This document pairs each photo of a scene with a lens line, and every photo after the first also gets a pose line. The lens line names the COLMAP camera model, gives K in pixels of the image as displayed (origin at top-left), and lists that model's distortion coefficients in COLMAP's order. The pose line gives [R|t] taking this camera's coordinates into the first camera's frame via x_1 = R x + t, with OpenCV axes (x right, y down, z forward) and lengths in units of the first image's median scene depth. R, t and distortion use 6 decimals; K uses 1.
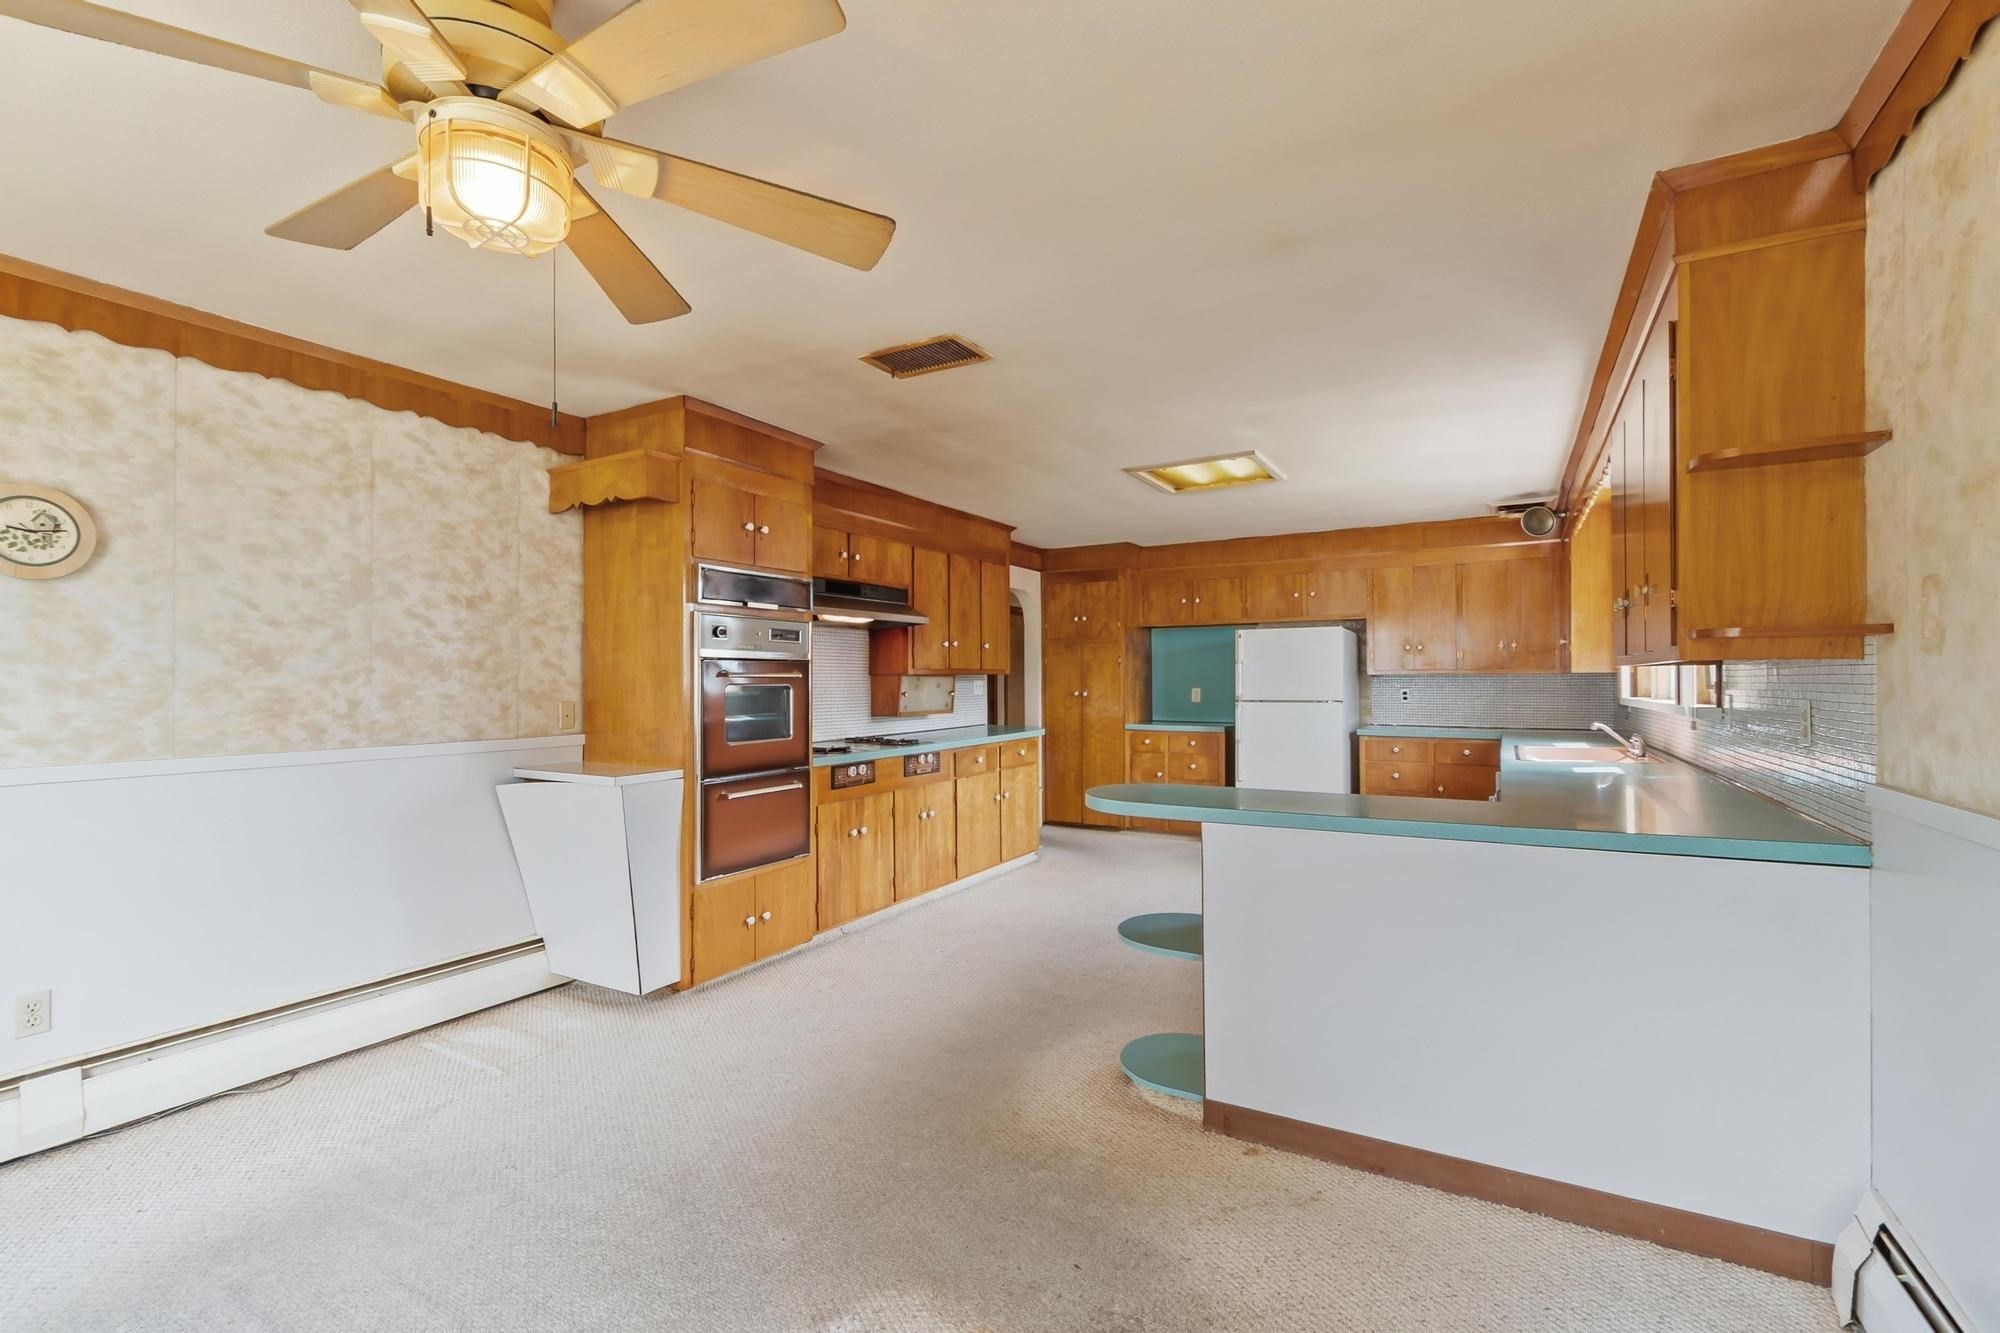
lens RADIAL K [[878.7, 0, 995.4], [0, 878.7, 647.5], [0, 0, 1]] dist [-0.000734, -0.000159]
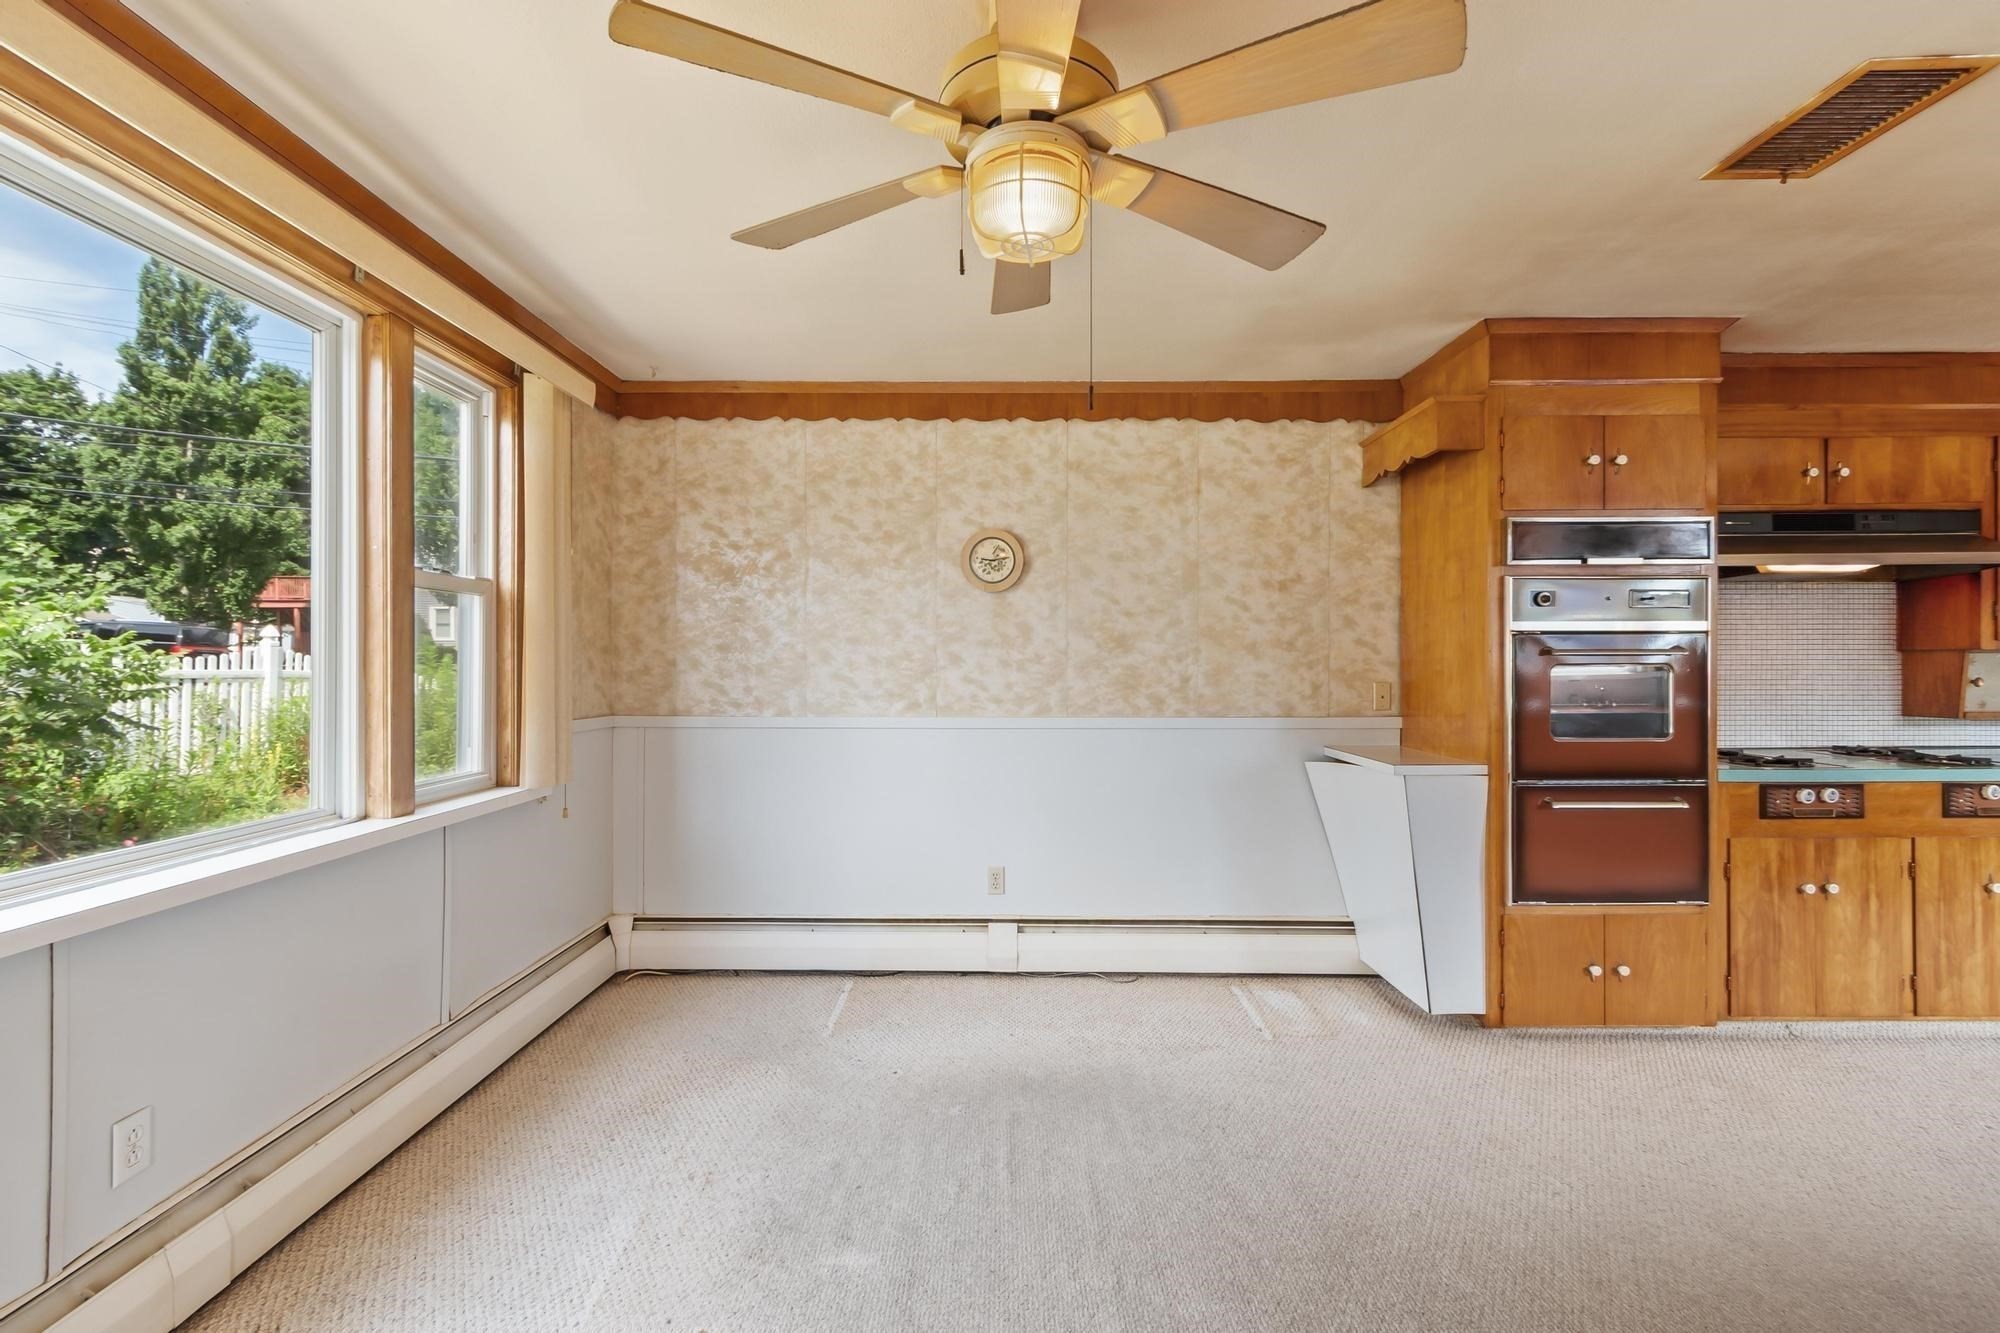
lens RADIAL K [[878.7, 0, 995.4], [0, 878.7, 647.5], [0, 0, 1]] dist [-0.000734, -0.000159]
pose [[0.488405, -0.012150, -0.872532, 0.149964], [0.032144, 0.999475, 0.004075, 0.007327], [0.872025, -0.030037, 0.488540, 0.180966]]
